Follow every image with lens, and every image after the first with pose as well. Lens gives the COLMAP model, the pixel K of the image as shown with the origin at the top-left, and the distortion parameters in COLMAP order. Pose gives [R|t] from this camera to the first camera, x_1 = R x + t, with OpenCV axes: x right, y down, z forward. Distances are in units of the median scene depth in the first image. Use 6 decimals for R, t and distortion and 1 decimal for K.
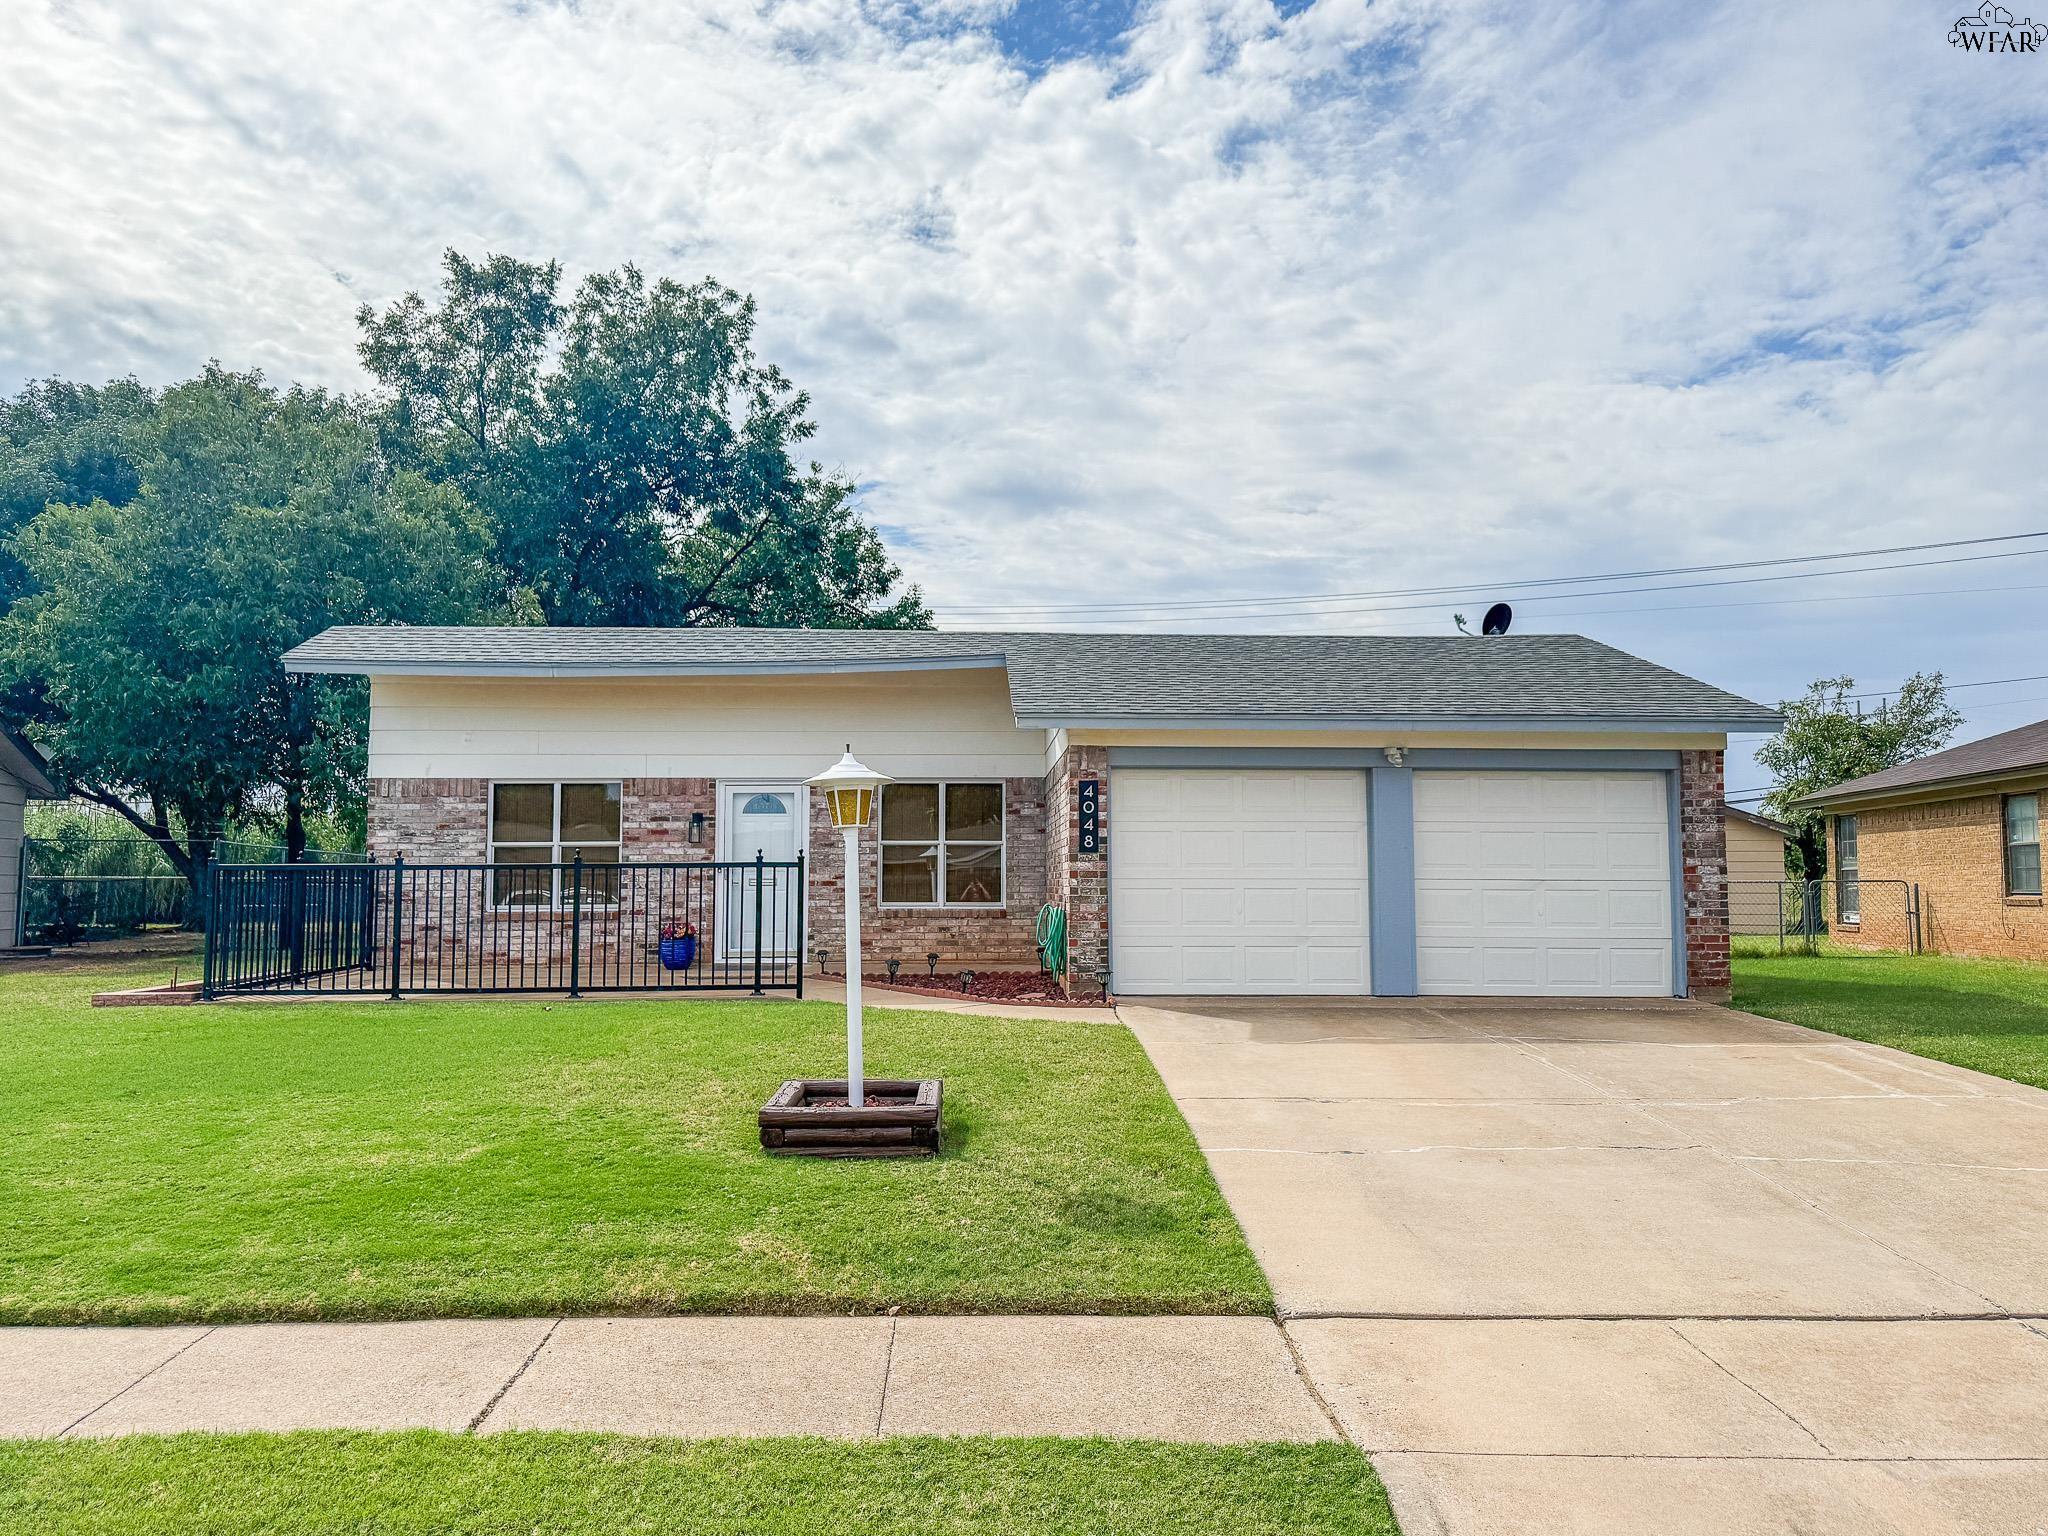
lens RADIAL K [[1439.3, 0, 1024.0], [0, 1439.3, 768.0], [0, 0, 1]] dist [0.070925, 0.000447]
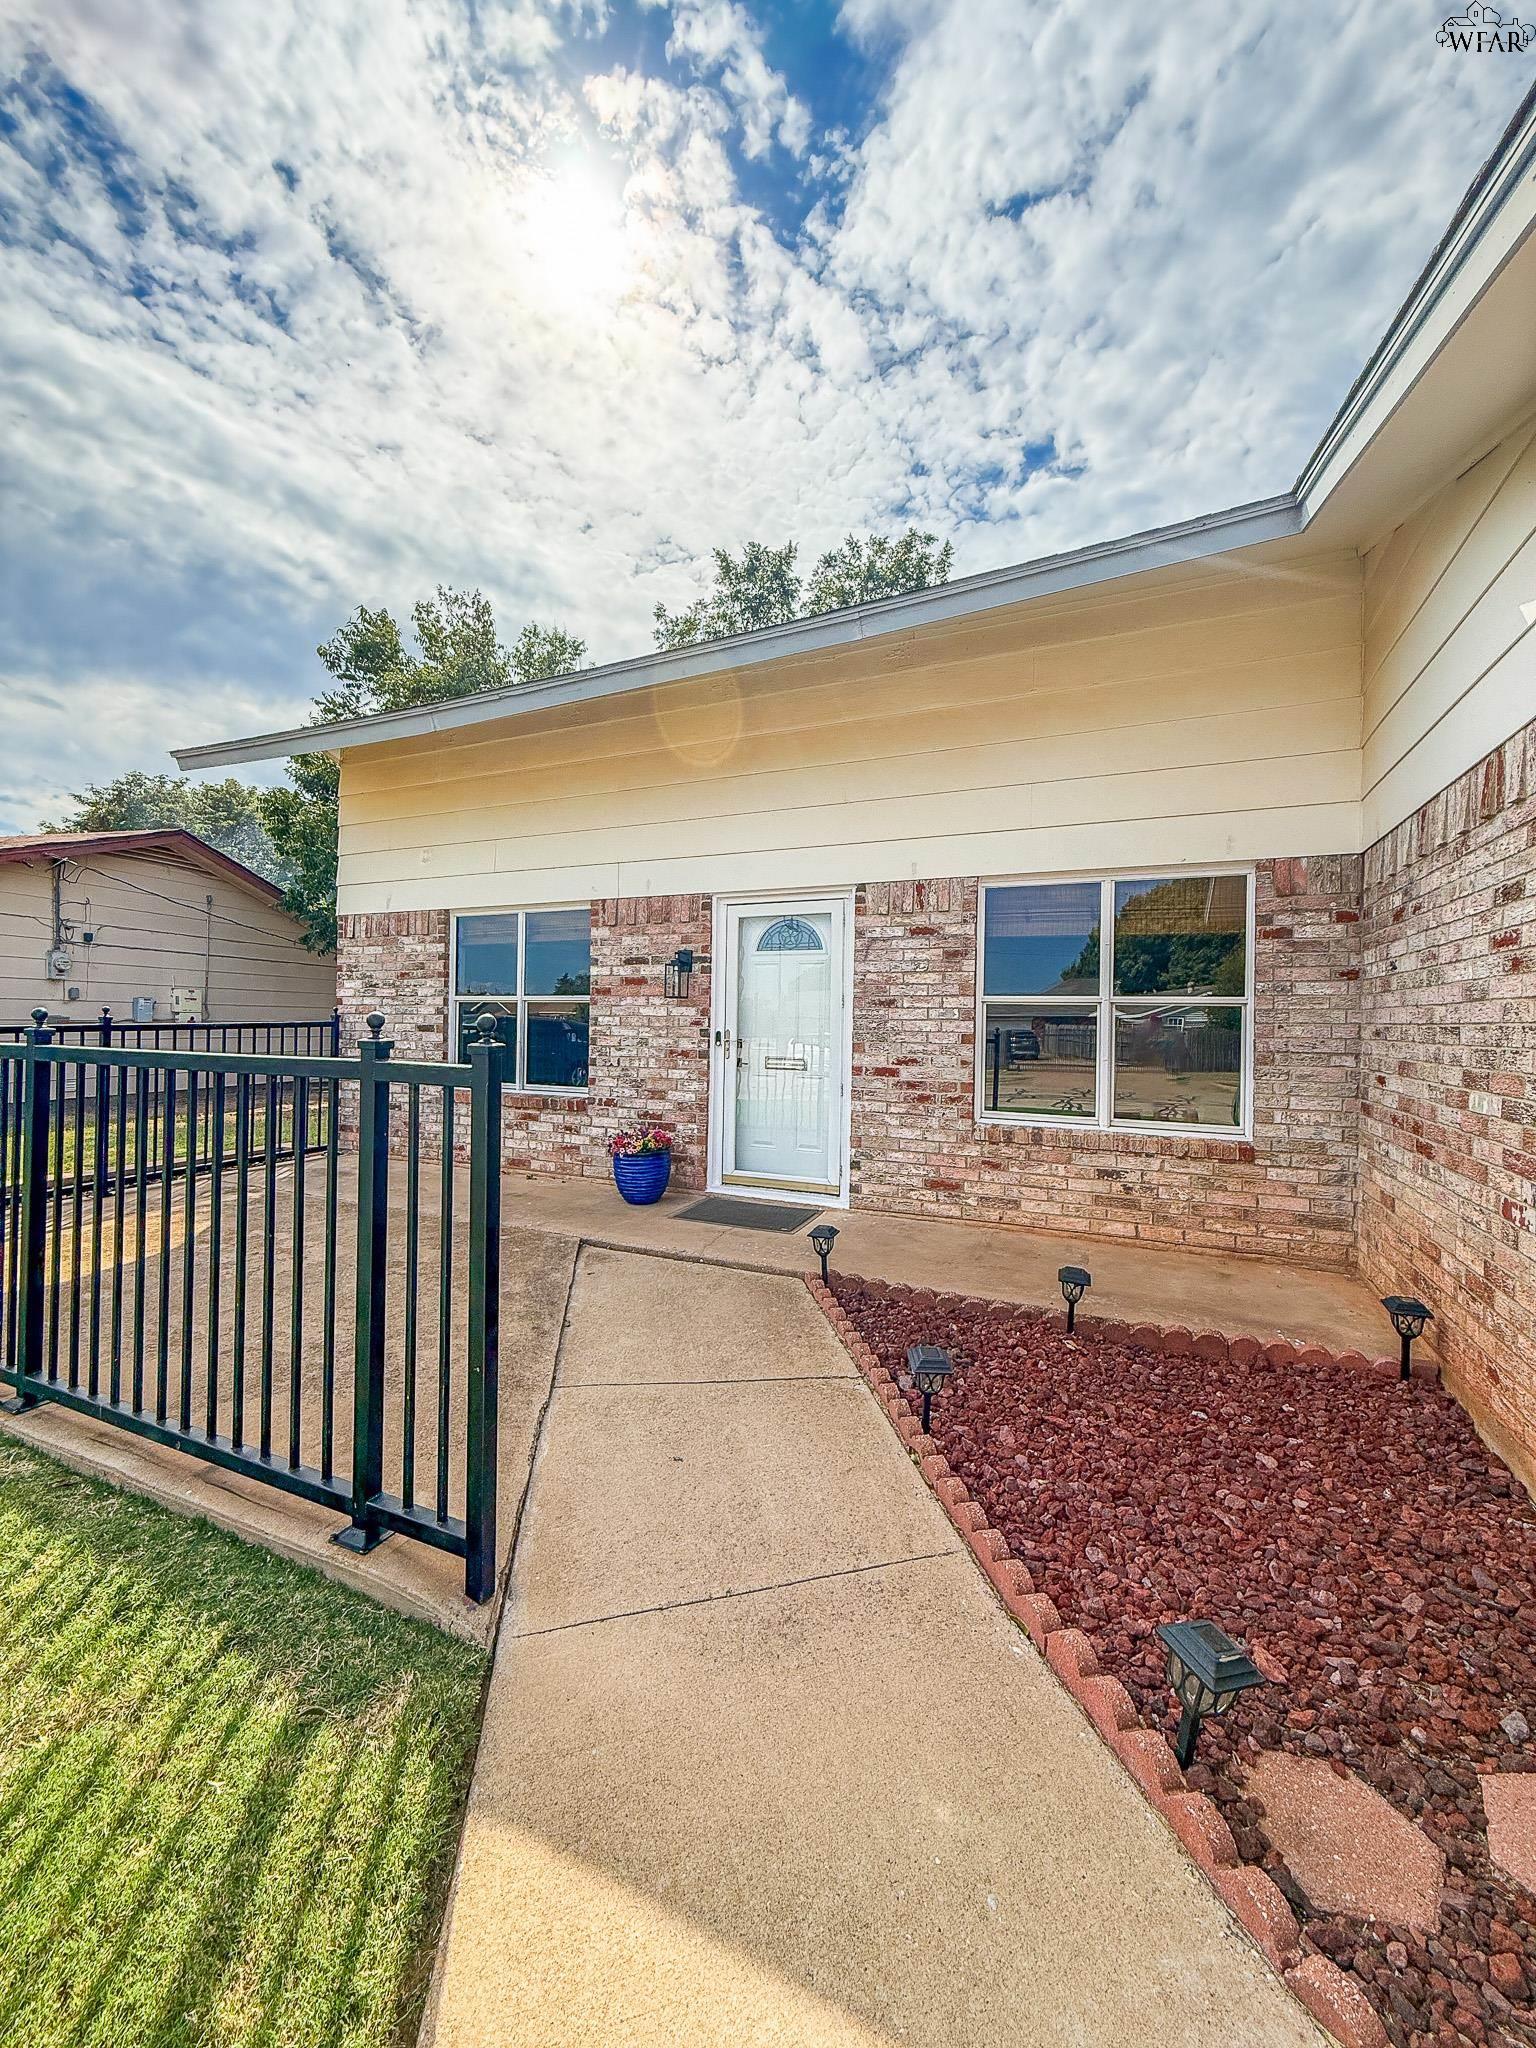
lens RADIAL K [[827.0, 0, 762.2], [0, 827.0, 1018.5], [0, 0, 1]] dist [-0.000323, 0.000037]
pose [[0.893461, 0.014398, -0.448910, -0.034931], [0.015489, 0.997904, 0.062833, 0.038548], [0.448874, -0.063092, 0.891365, 0.693927]]
